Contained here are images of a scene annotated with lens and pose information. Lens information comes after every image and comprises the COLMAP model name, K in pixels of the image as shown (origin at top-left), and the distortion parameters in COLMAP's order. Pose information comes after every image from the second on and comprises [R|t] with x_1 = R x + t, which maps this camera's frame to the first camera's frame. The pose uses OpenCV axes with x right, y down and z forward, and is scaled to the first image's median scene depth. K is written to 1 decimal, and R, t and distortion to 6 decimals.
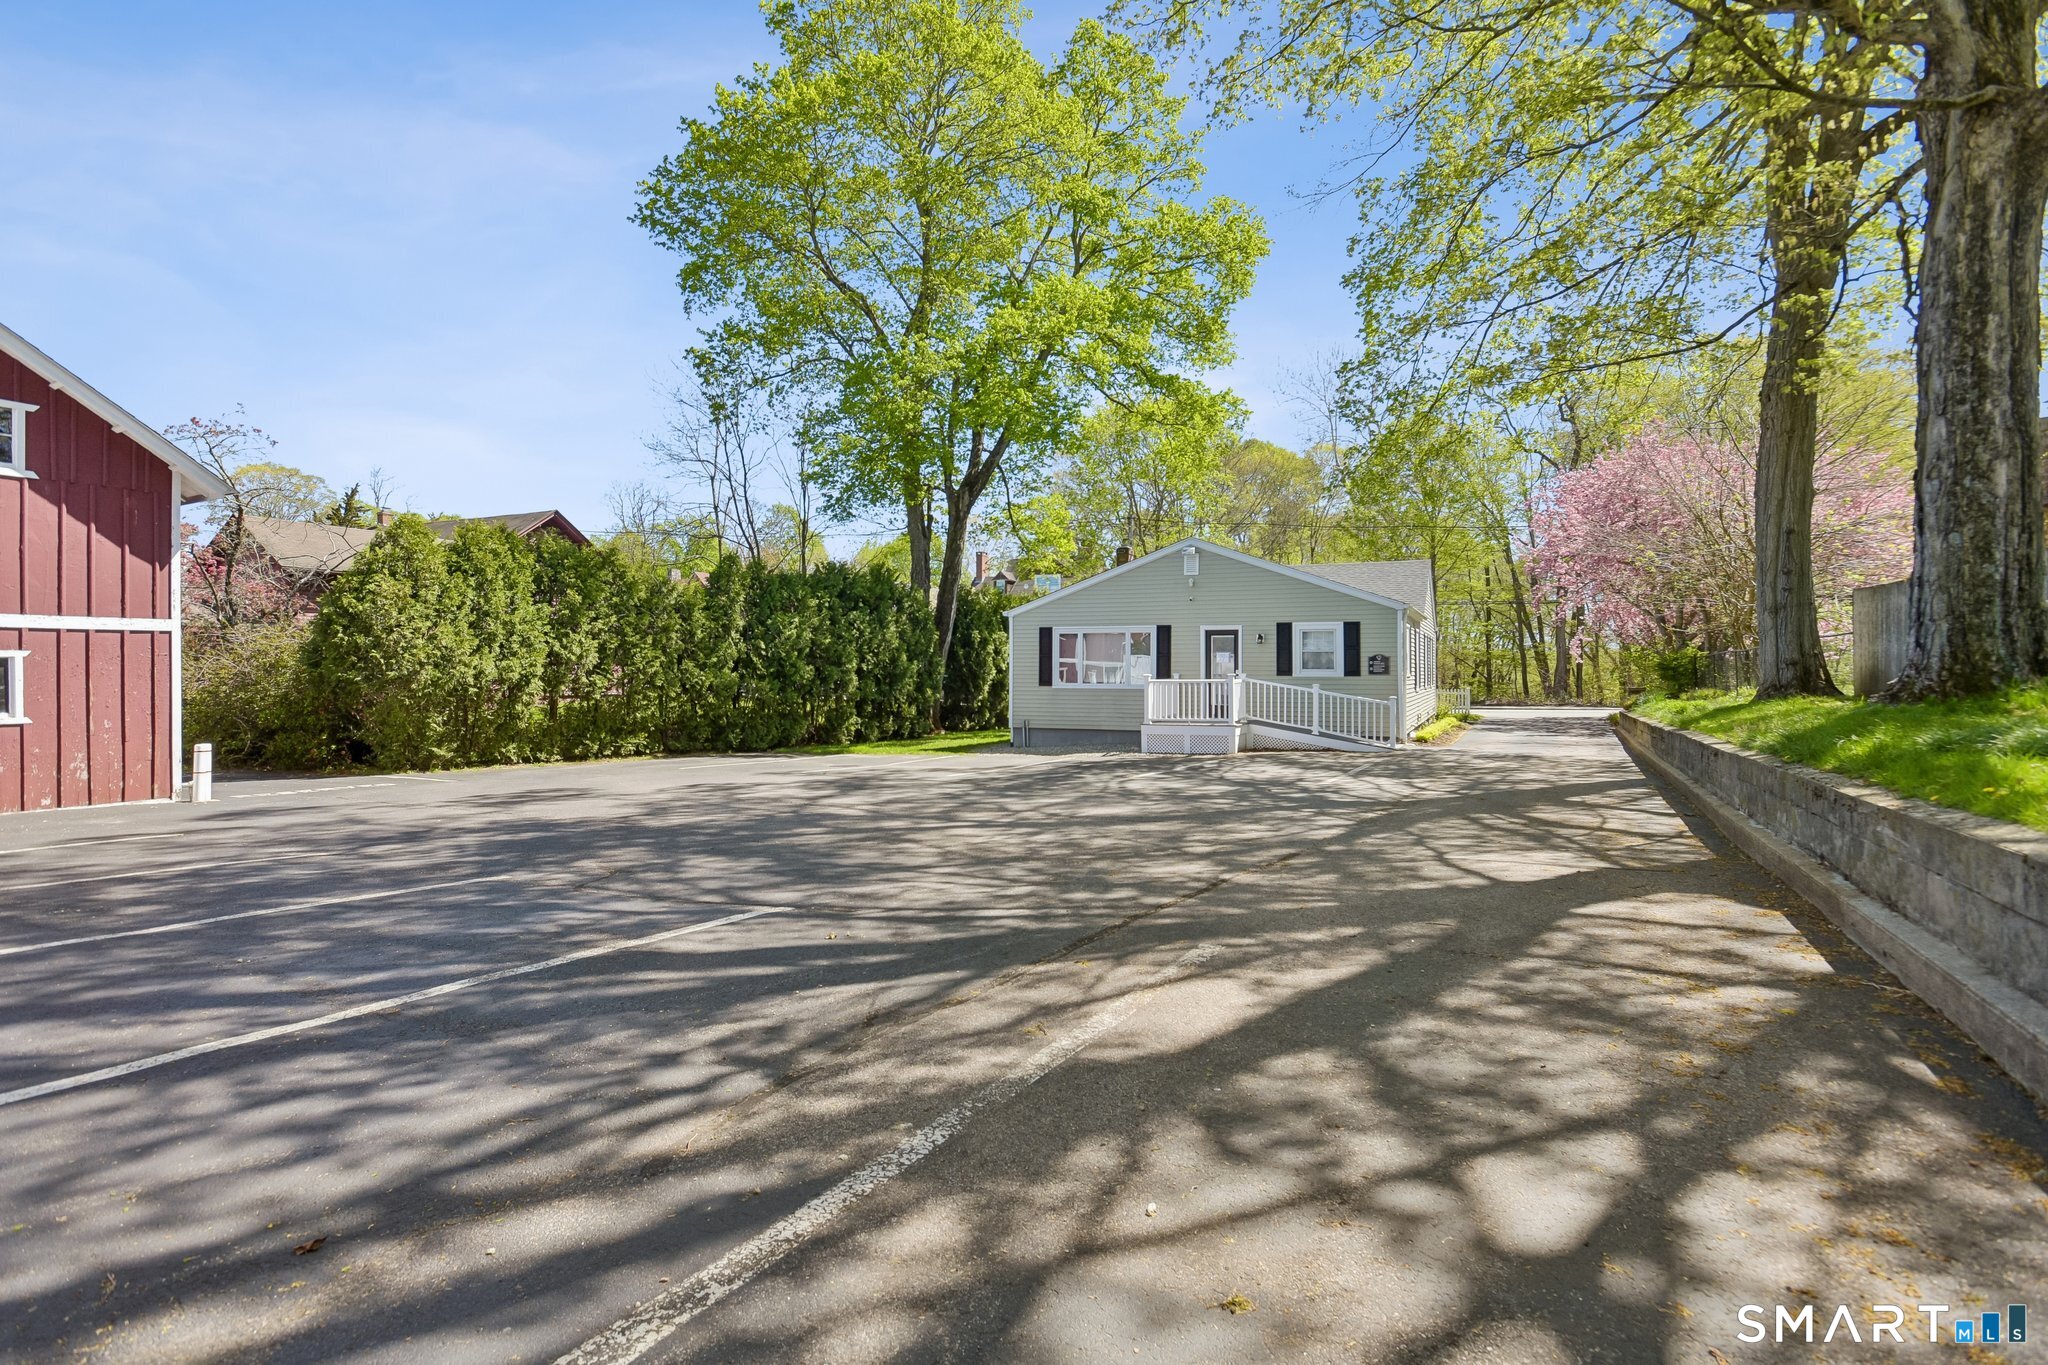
lens RADIAL K [[993.8, 0, 1029.6], [0, 993.8, 677.3], [0, 0, 1]] dist [-0.012870, 0.000745]
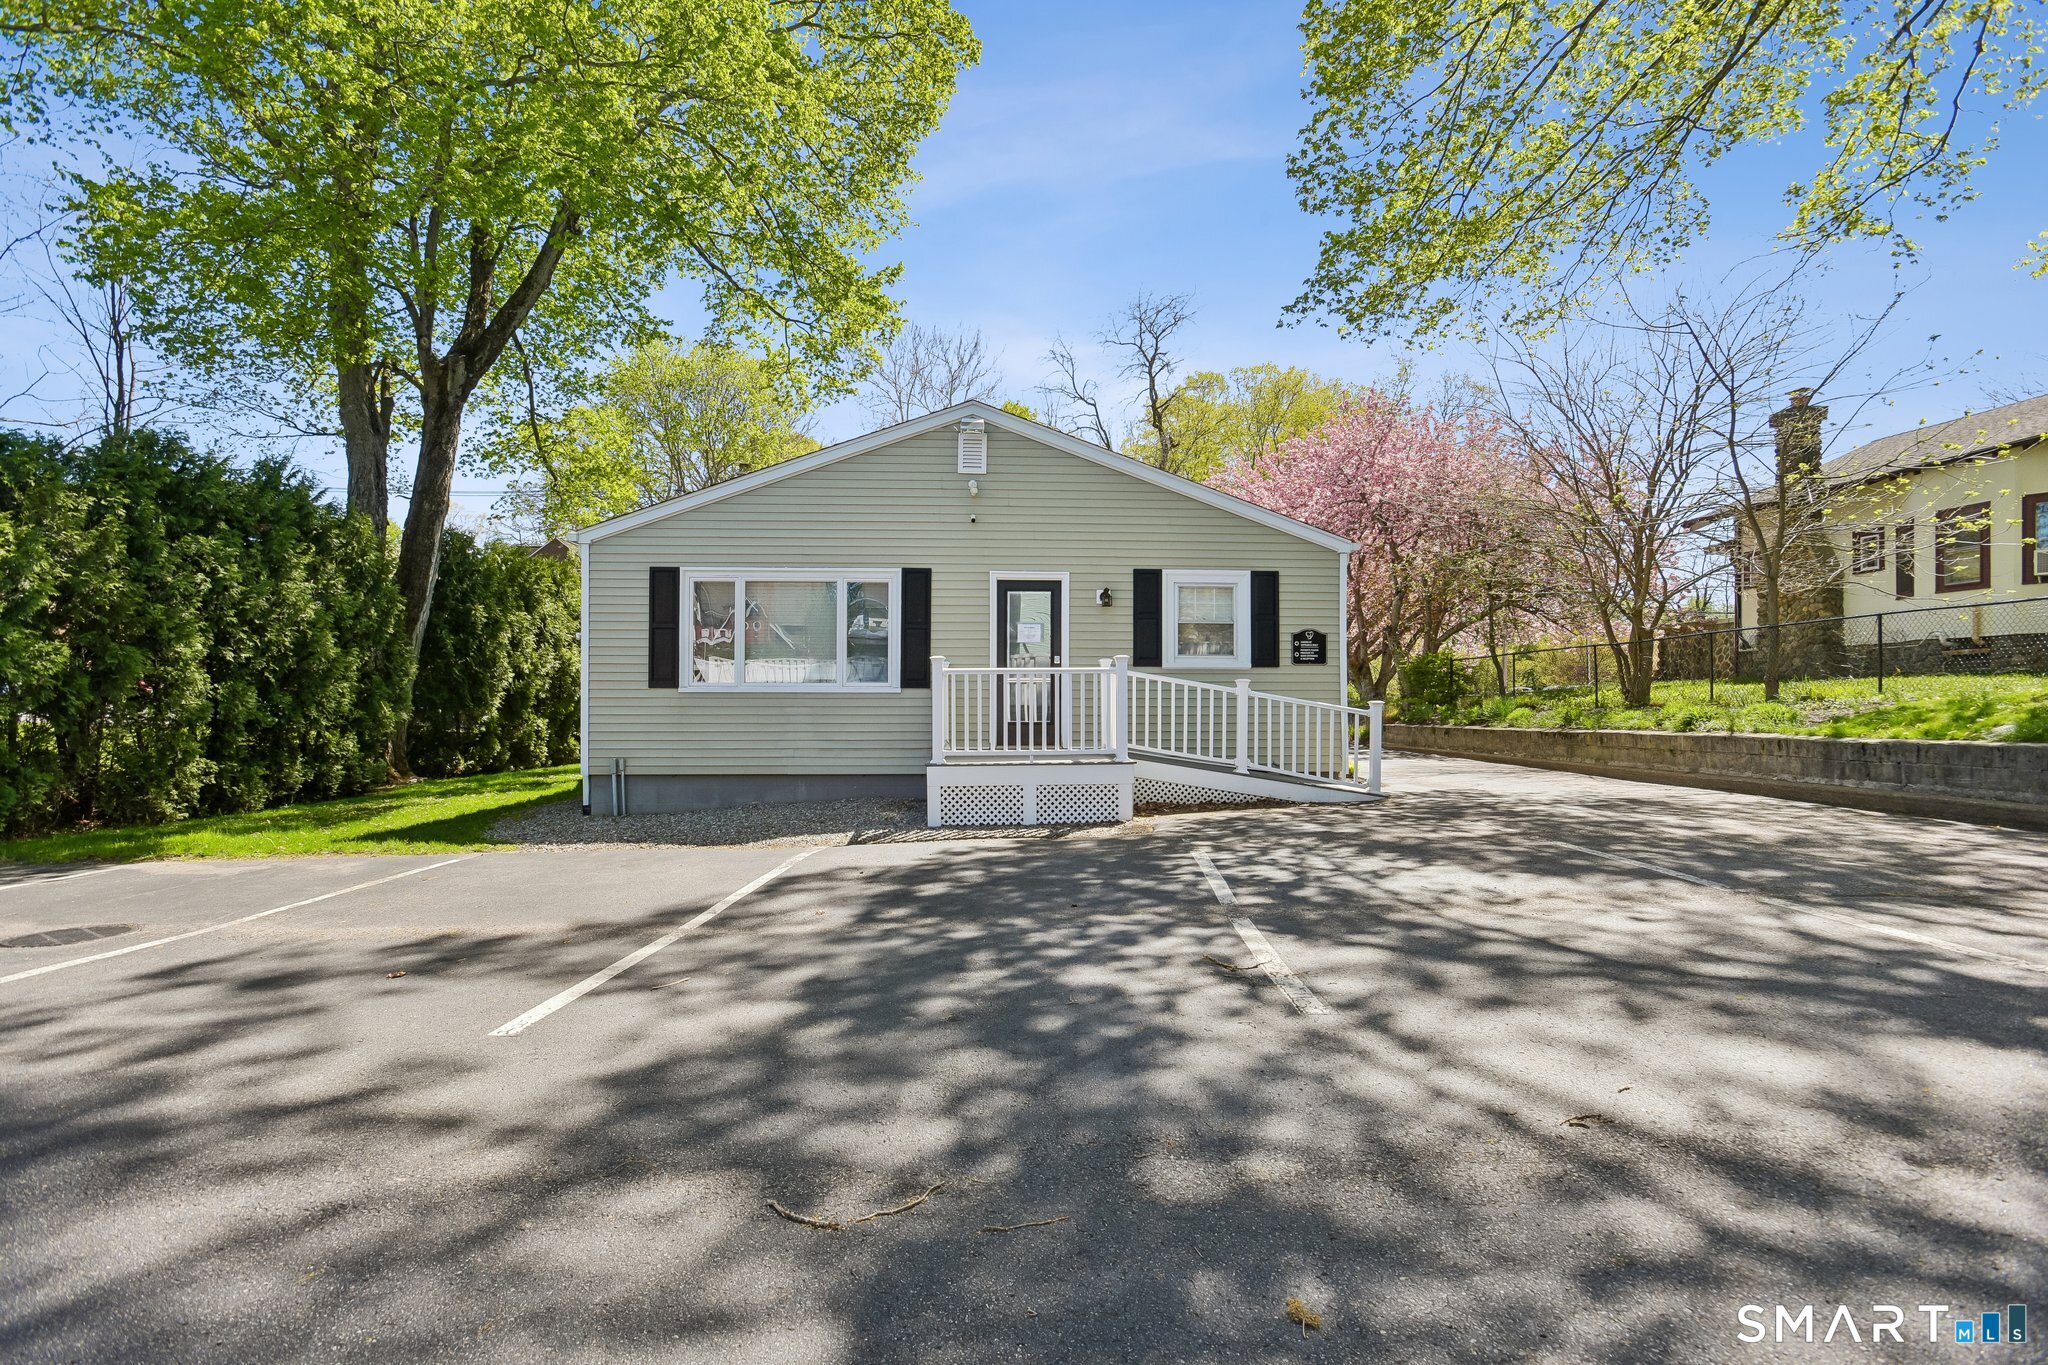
lens RADIAL K [[993.8, 0, 1008.5], [0, 993.8, 701.4], [0, 0, 1]] dist [-0.012870, 0.000745]
pose [[0.895104, -0.003305, 0.445846, -0.039891], [0.002689, 0.999994, 0.002014, 0.011590], [-0.445850, -0.000604, 0.895107, 0.387896]]
